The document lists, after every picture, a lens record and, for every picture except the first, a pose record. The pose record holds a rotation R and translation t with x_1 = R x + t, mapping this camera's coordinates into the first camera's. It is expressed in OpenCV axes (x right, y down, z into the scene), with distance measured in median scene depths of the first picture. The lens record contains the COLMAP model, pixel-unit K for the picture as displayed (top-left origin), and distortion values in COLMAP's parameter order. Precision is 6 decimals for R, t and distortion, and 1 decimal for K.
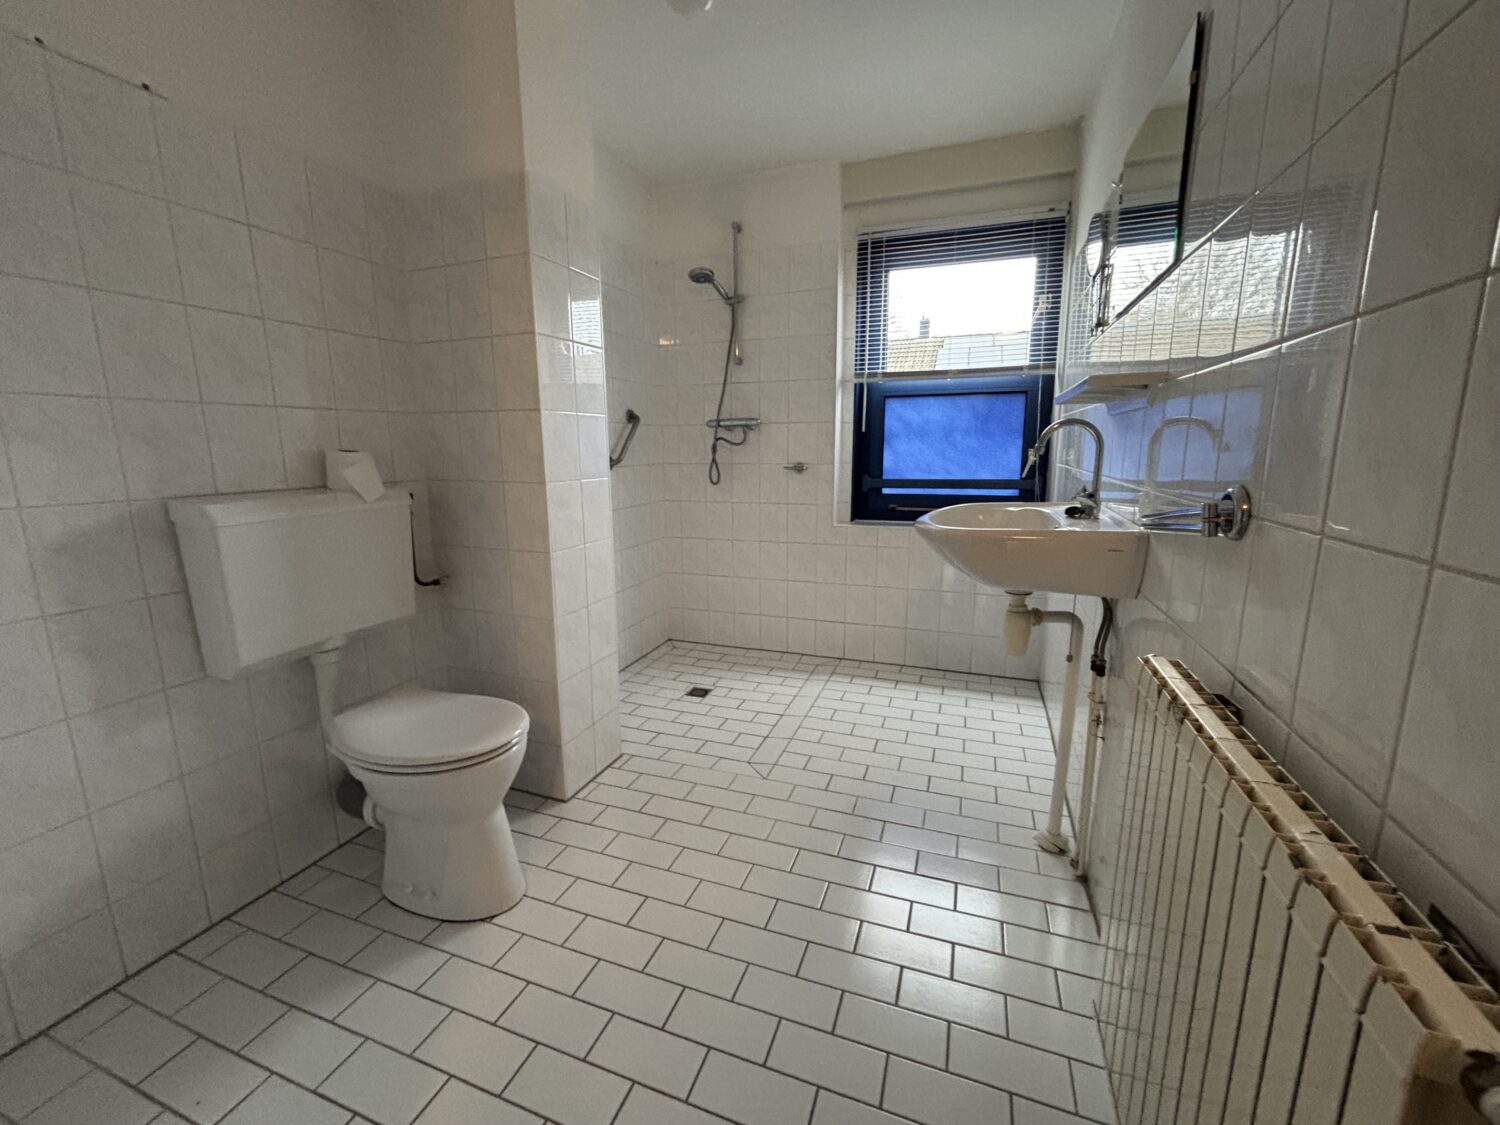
lens RADIAL K [[605.2, 0, 750.0], [0, 605.2, 562.5], [0, 0, 1]] dist [0.000042, -0.000406]
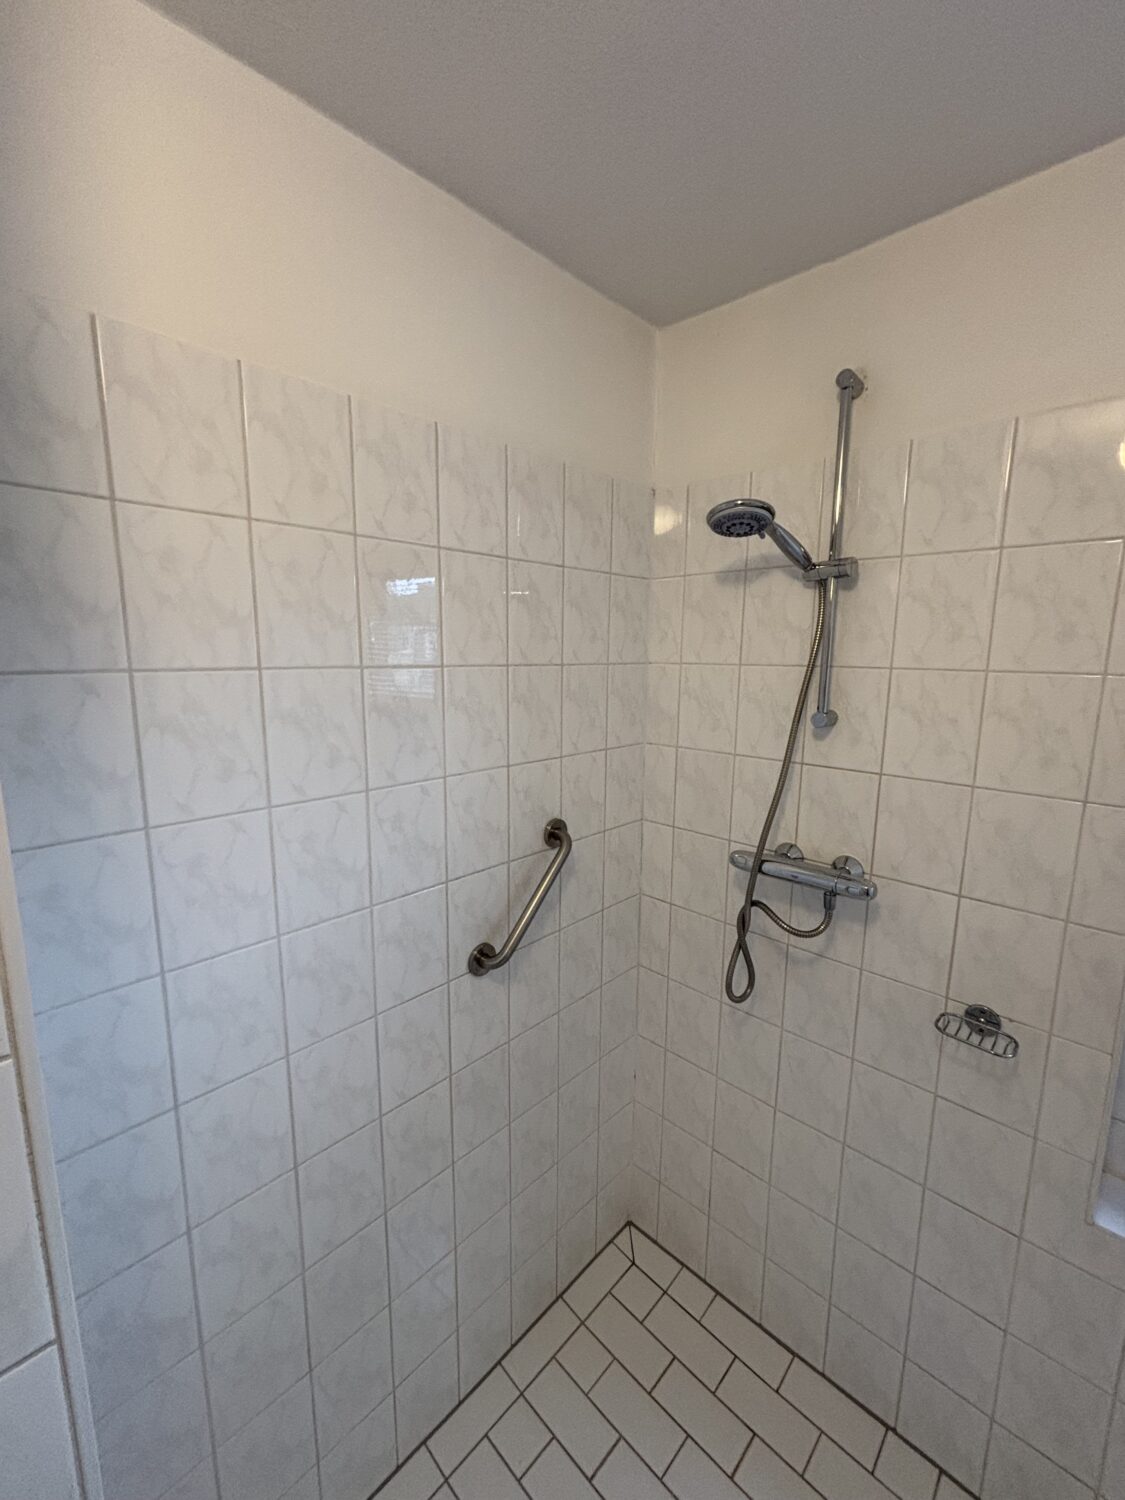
lens RADIAL K [[611.9, 0, 580.5], [0, 611.9, 747.0], [0, 0, 1]] dist [0.001244, -0.000060]
pose [[0.921100, 0.083705, -0.380222, -0.012732], [-0.095071, 0.995408, -0.011176, -0.296515], [0.377540, 0.046442, 0.924828, 0.573052]]
